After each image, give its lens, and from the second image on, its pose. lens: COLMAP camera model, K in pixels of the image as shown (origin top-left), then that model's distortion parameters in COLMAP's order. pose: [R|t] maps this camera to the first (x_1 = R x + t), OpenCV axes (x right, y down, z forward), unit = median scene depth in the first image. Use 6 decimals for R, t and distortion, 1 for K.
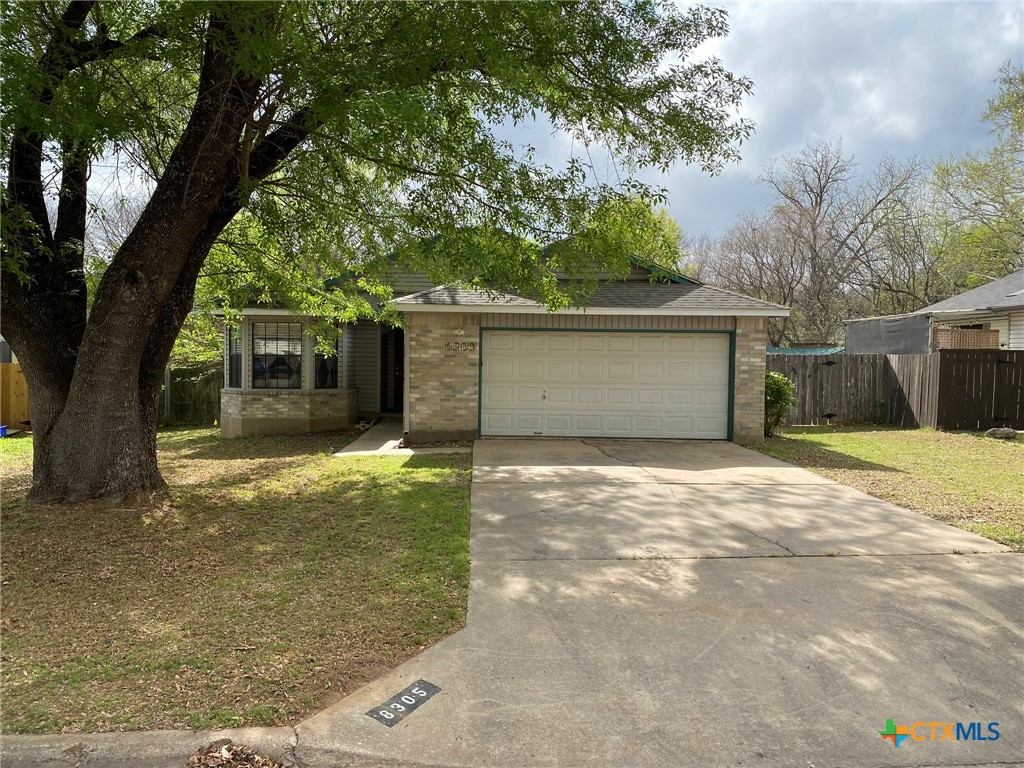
lens RADIAL K [[774.8, 0, 511.8], [0, 774.8, 384.1], [0, 0, 1]] dist [0.005579, -0.007042]
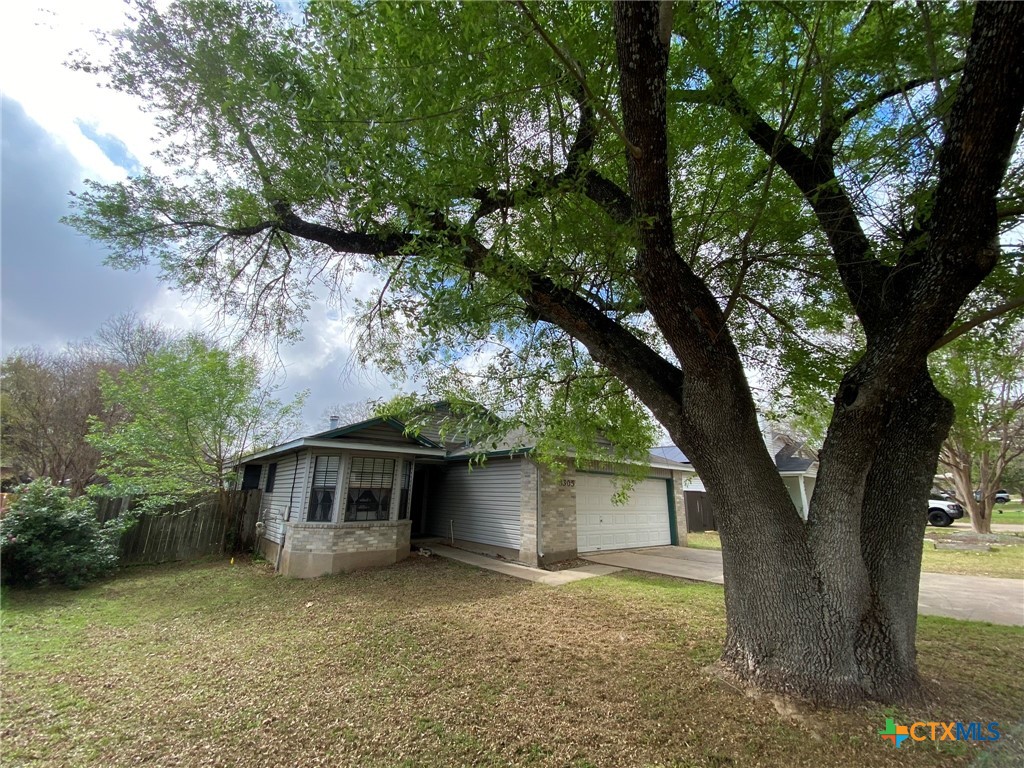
lens RADIAL K [[414.7, 0, 512.8], [0, 414.7, 385.8], [0, 0, 1]] dist [0.001903, -0.000617]
pose [[0.771687, 0.171544, 0.612432, -0.526724], [0.016343, 0.957272, -0.288728, -0.003607], [-0.635793, 0.232817, 0.735910, 0.428358]]
